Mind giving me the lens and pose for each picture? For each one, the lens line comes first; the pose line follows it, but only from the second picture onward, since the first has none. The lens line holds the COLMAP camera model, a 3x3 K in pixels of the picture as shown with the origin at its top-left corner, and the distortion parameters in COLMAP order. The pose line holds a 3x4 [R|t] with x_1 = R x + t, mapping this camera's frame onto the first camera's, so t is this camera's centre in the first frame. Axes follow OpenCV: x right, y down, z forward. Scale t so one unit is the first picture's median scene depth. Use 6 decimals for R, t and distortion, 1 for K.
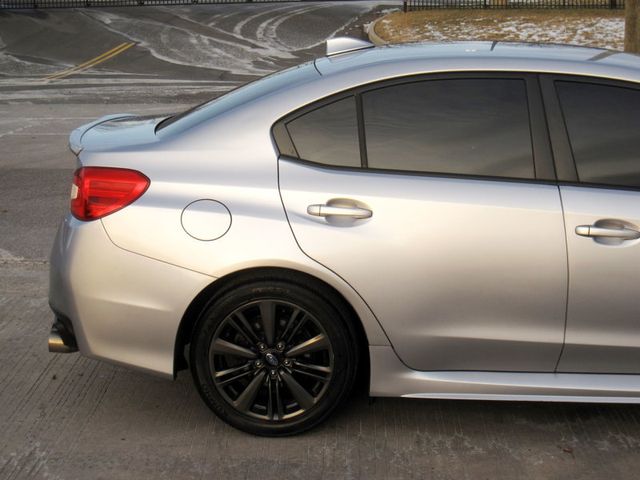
lens RADIAL K [[1266.5, 0, 327.3], [0, 1266.5, 238.0], [0, 0, 1]] dist [-0.160443, 0.000000]
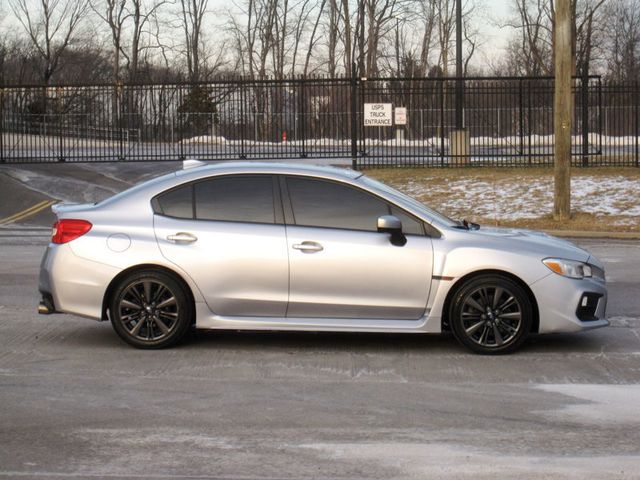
lens RADIAL K [[1740.8, 0, 318.7], [0, 1740.8, 237.9], [0, 0, 1]] dist [-0.100977, 0.000000]
pose [[0.999959, 0.003933, 0.008166, 0.030928], [-0.002710, 0.989473, -0.144692, 0.057522], [-0.008650, 0.144664, 0.989443, -0.270994]]
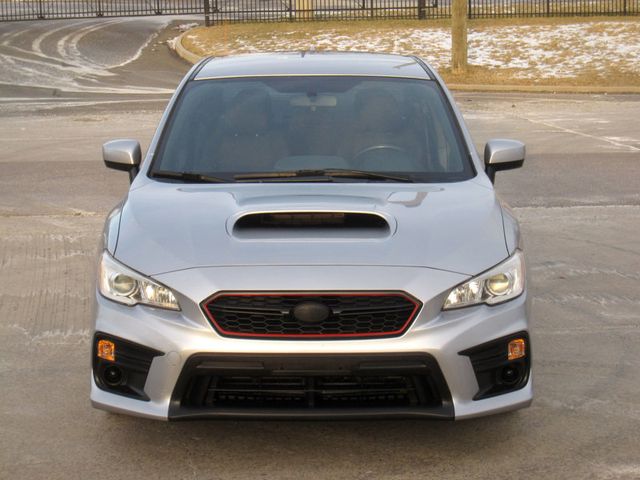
lens RADIAL K [[1490.5, 0, 321.5], [0, 1490.5, 240.1], [0, 0, 1]] dist [-0.136993, 0.000000]
pose [[0.983675, -0.036317, 0.176253, -0.067300], [0.042607, 0.998578, -0.032037, 0.024983], [-0.174839, 0.039023, 0.983823, -0.133686]]
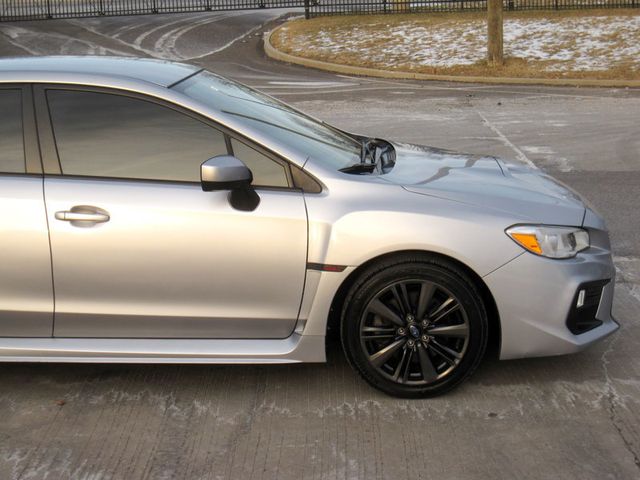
lens RADIAL K [[1266.5, 0, 319.2], [0, 1266.5, 244.7], [0, 0, 1]] dist [-0.160443, 0.000000]
pose [[0.999576, -0.024736, 0.015364, 0.060574], [0.024729, 0.999694, 0.000593, 0.003768], [-0.015374, -0.000213, 0.999882, -0.025874]]
